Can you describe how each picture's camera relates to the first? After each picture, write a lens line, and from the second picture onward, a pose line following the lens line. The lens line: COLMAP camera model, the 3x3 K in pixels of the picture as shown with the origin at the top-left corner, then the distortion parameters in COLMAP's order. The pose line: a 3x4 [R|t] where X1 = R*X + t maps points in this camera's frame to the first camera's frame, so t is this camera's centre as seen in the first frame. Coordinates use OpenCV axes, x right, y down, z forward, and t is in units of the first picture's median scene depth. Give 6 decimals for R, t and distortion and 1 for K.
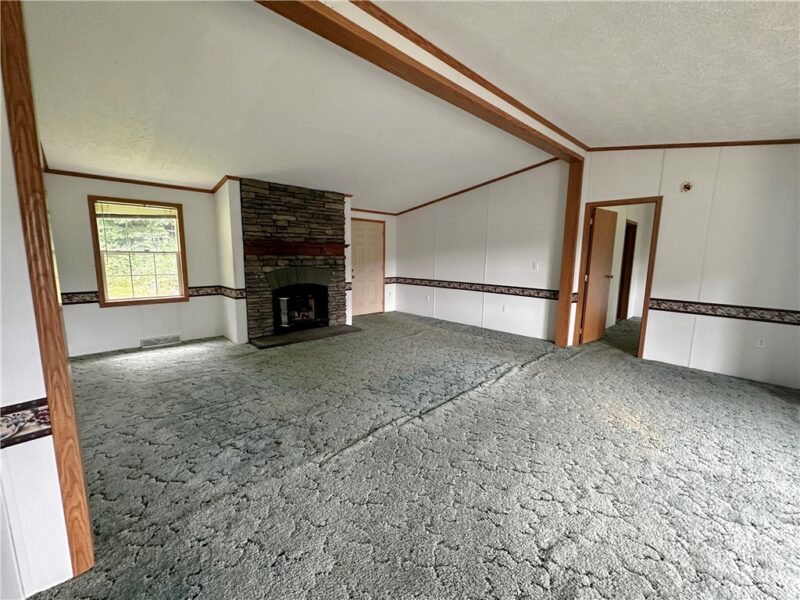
lens RADIAL K [[323.1, 0, 400.0], [0, 323.1, 300.0], [0, 0, 1]] dist [-0.001992, -0.000277]
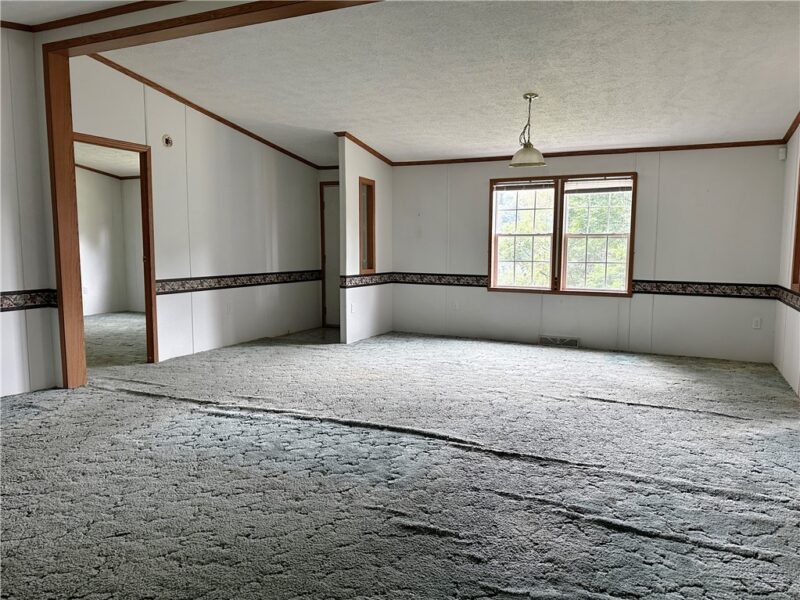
lens RADIAL K [[599.1, 0, 400.0], [0, 599.1, 300.0], [0, 0, 1]] dist [0.003800, 0.000805]
pose [[-0.362944, -0.111334, 0.925136, -0.787994], [0.115741, 0.979761, 0.163314, -0.133249], [-0.924595, 0.166350, -0.342713, 1.034848]]
